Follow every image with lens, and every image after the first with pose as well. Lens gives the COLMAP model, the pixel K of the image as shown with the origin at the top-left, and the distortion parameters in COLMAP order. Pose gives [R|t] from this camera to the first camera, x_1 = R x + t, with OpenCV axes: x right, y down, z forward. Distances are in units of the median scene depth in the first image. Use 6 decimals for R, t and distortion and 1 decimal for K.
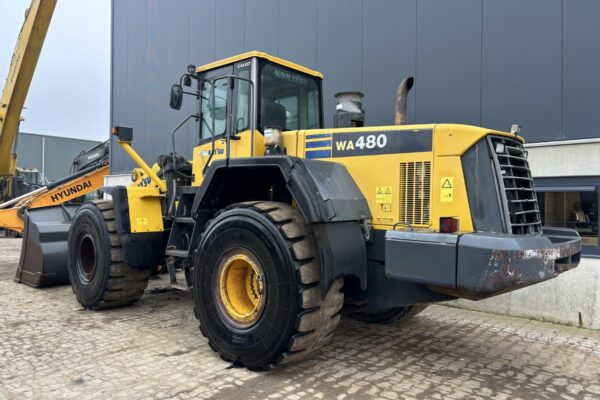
lens RADIAL K [[455.2, 0, 295.1], [0, 455.2, 199.0], [0, 0, 1]] dist [0.037649, -0.031859]
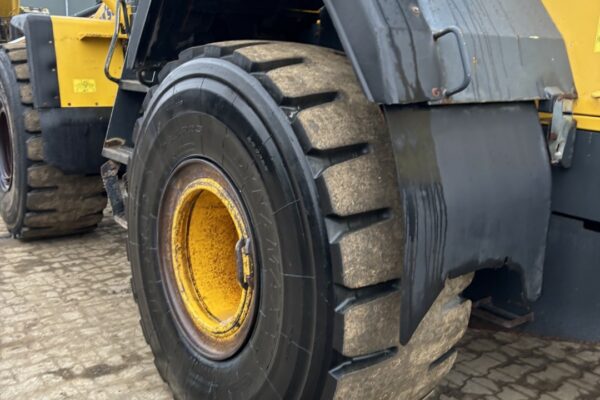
lens RADIAL K [[584.2, 0, 296.2], [0, 584.2, 191.9], [0, 0, 1]] dist [0.058802, 0.000000]
pose [[0.981044, 0.065257, -0.182466, 0.046867], [-0.024962, 0.976305, 0.214954, 0.021495], [0.192170, -0.206325, 0.959427, 0.510315]]
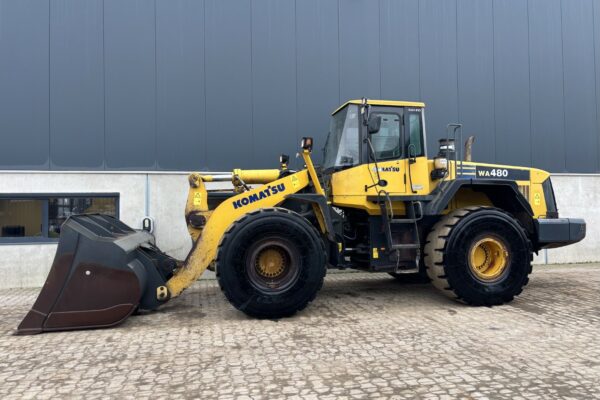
lens RADIAL K [[455.2, 0, 303.8], [0, 455.2, 194.9], [0, 0, 1]] dist [0.037649, -0.031859]
pose [[0.580594, 0.009746, 0.814135, -1.800834], [0.008798, 0.999795, -0.018242, -0.009548], [-0.814145, 0.017754, 0.580389, 0.565835]]
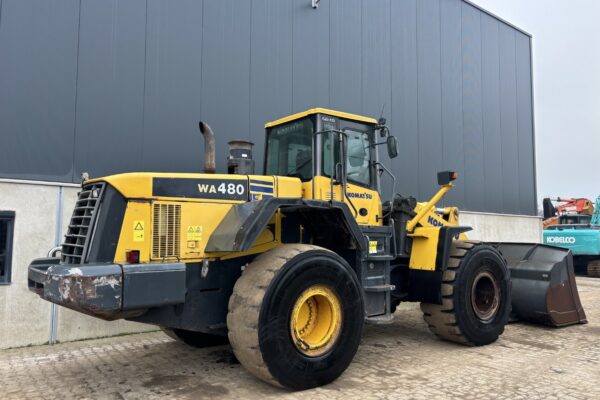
lens RADIAL K [[455.2, 0, 300.8], [0, 455.2, 202.0], [0, 0, 1]] dist [0.037649, -0.031859]
pose [[0.197615, 0.071209, 0.977690, -1.800231], [-0.014892, 0.997461, -0.069639, -0.008132], [-0.980167, -0.000798, 0.198174, 1.329731]]
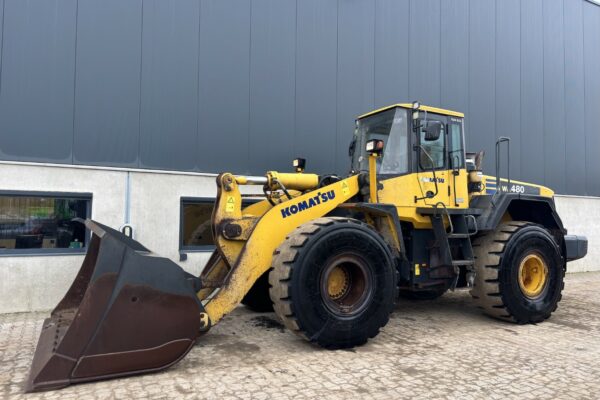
lens RADIAL K [[455.2, 0, 302.5], [0, 455.2, 197.4], [0, 0, 1]] dist [0.037649, -0.031859]
pose [[0.342703, 0.041271, 0.938537, -1.892207], [-0.020814, 0.999123, -0.036335, -0.004766], [-0.939213, -0.007082, 0.343262, 1.178609]]
